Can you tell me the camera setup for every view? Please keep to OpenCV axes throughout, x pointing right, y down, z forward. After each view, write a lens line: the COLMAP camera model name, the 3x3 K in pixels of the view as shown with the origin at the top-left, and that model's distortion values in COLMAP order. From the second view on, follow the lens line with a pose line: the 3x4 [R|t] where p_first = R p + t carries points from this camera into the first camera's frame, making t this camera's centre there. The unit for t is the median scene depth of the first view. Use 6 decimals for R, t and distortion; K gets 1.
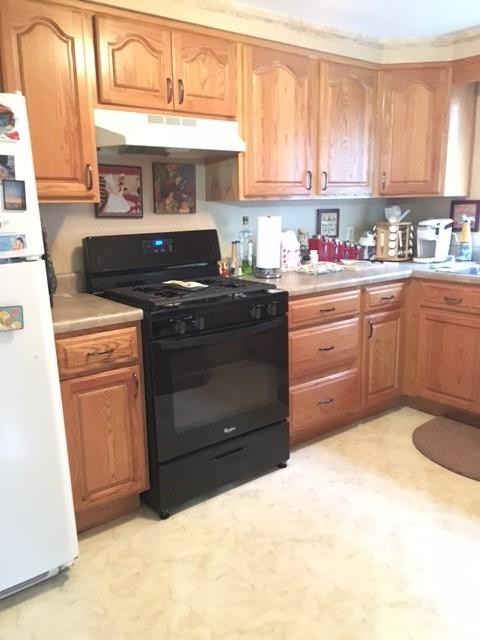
lens RADIAL K [[554.4, 0, 240.4], [0, 554.4, 320.3], [0, 0, 1]] dist [0.079757, -0.068519]
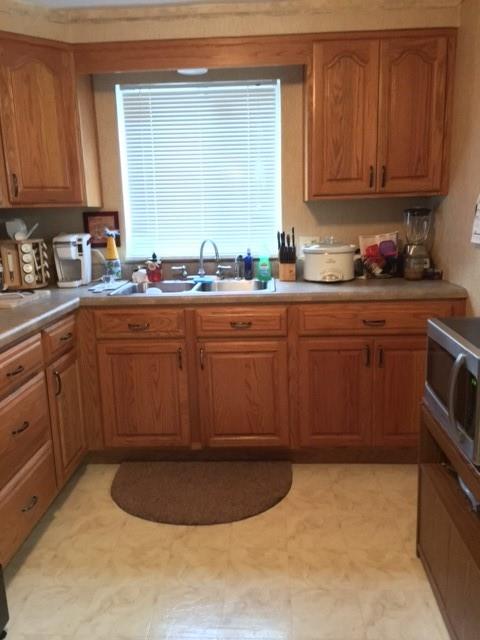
lens RADIAL K [[554.4, 0, 242.4], [0, 554.4, 318.6], [0, 0, 1]] dist [0.079757, -0.068519]
pose [[0.658851, -0.153470, 0.736453, -0.126902], [0.177280, 0.983073, 0.046264, -0.053859], [-0.731086, 0.100077, 0.674905, 0.284580]]
